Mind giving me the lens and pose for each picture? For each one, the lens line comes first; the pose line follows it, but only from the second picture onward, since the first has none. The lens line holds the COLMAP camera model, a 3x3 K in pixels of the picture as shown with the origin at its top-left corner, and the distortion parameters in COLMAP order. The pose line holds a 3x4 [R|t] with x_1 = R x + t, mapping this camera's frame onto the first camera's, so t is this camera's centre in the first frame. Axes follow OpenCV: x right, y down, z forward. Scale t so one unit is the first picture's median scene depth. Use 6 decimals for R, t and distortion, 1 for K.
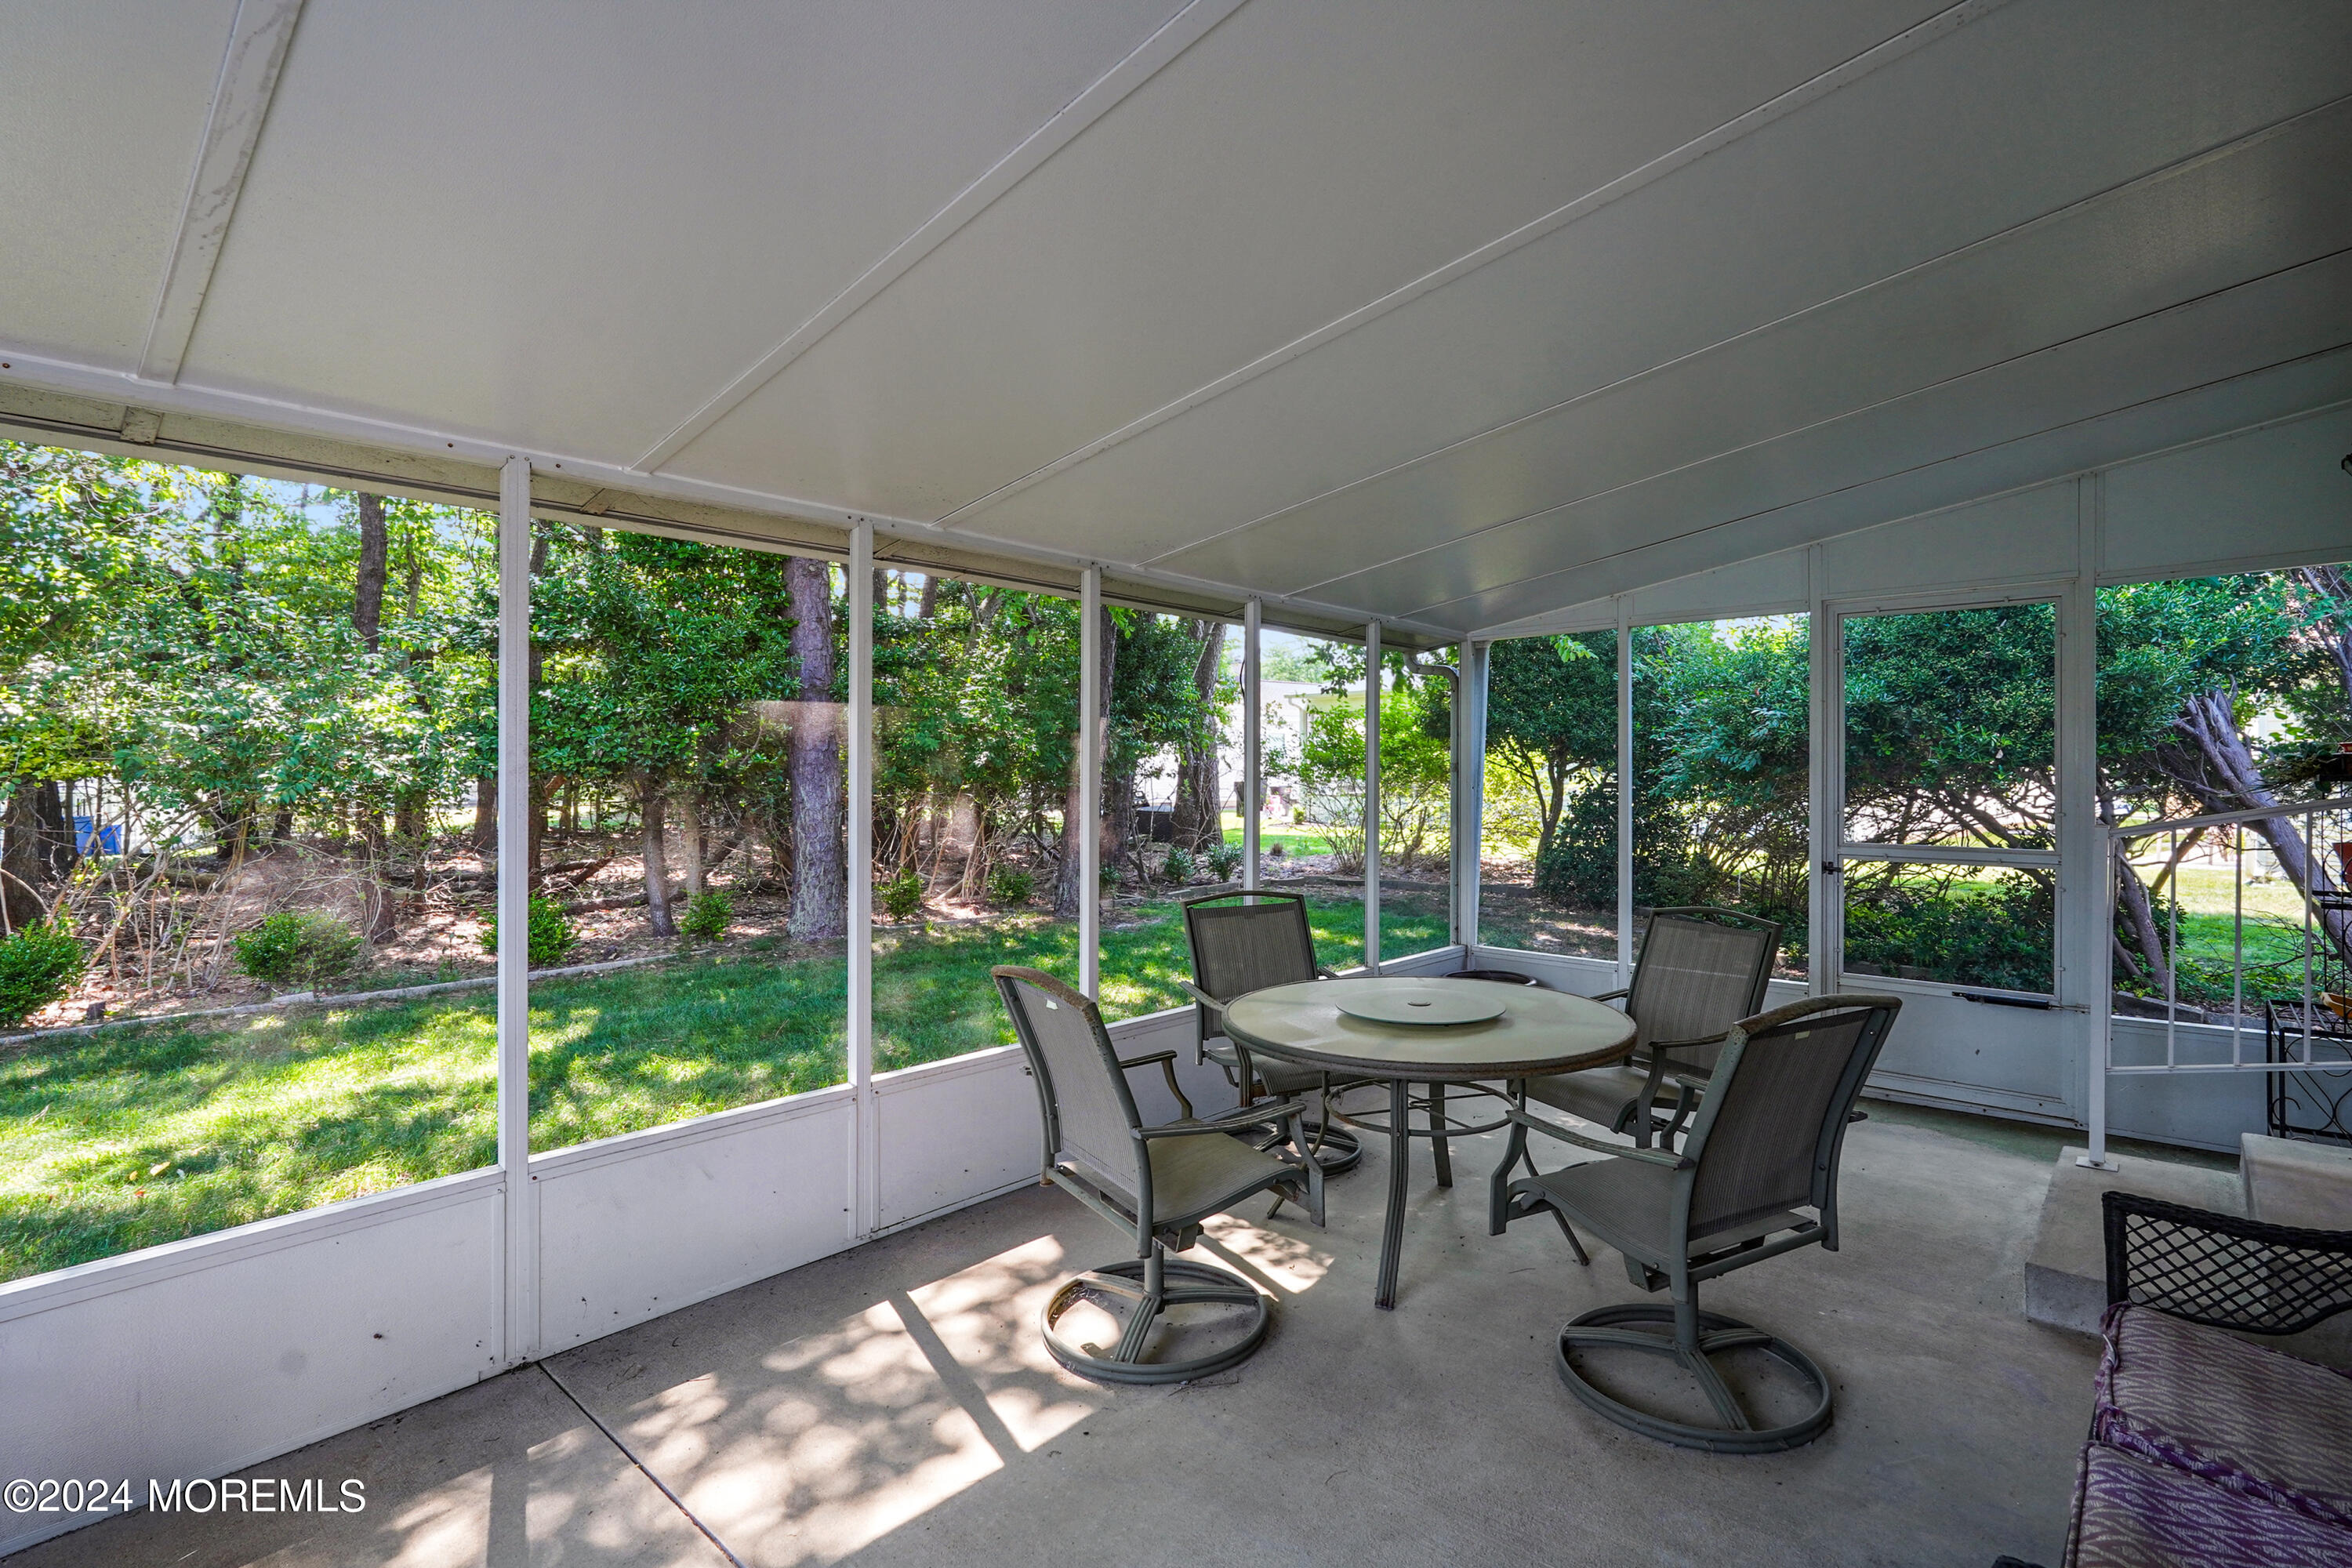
lens RADIAL K [[1107.3, 0, 1176.0], [0, 1107.3, 773.4], [0, 0, 1]] dist [-0.002743, 0.000182]
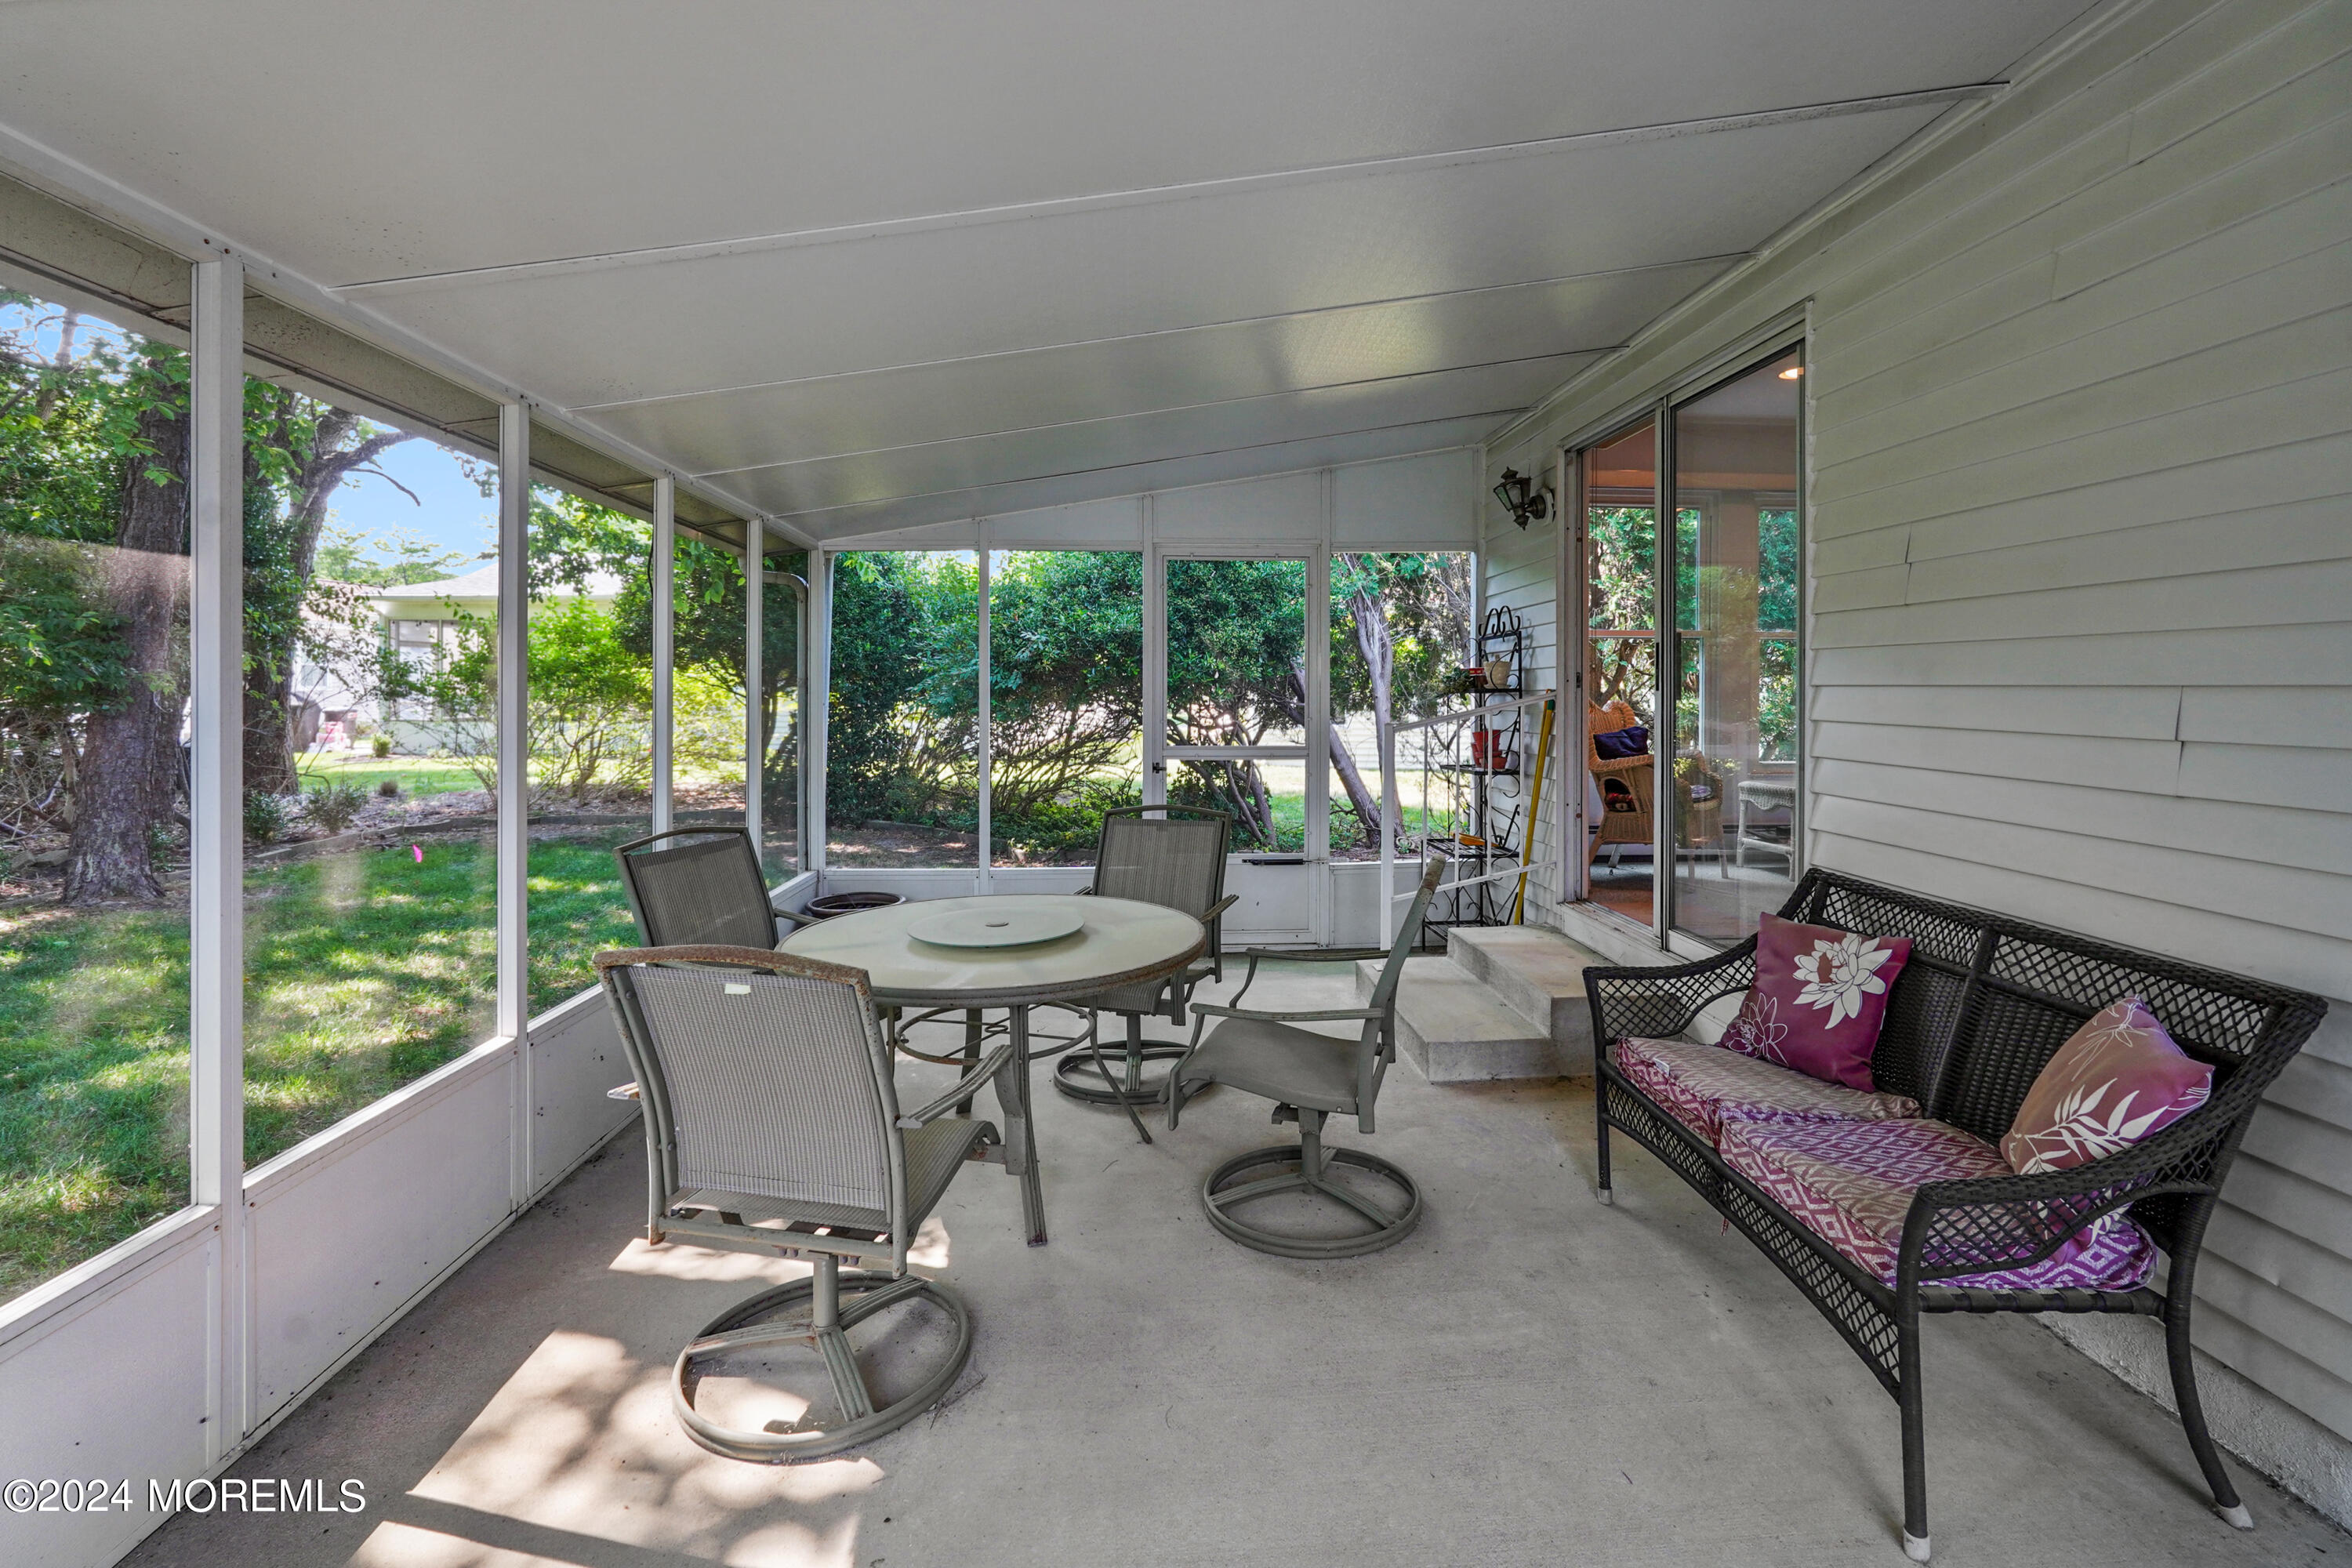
lens RADIAL K [[1095.5, 0, 1179.7], [0, 1095.5, 697.5], [0, 0, 1]] dist [0.001270, 0.000709]
pose [[0.706704, -0.003560, 0.707501, -0.260427], [0.002174, 0.999994, 0.002860, 0.007516], [-0.707506, -0.000483, 0.706707, 0.166679]]
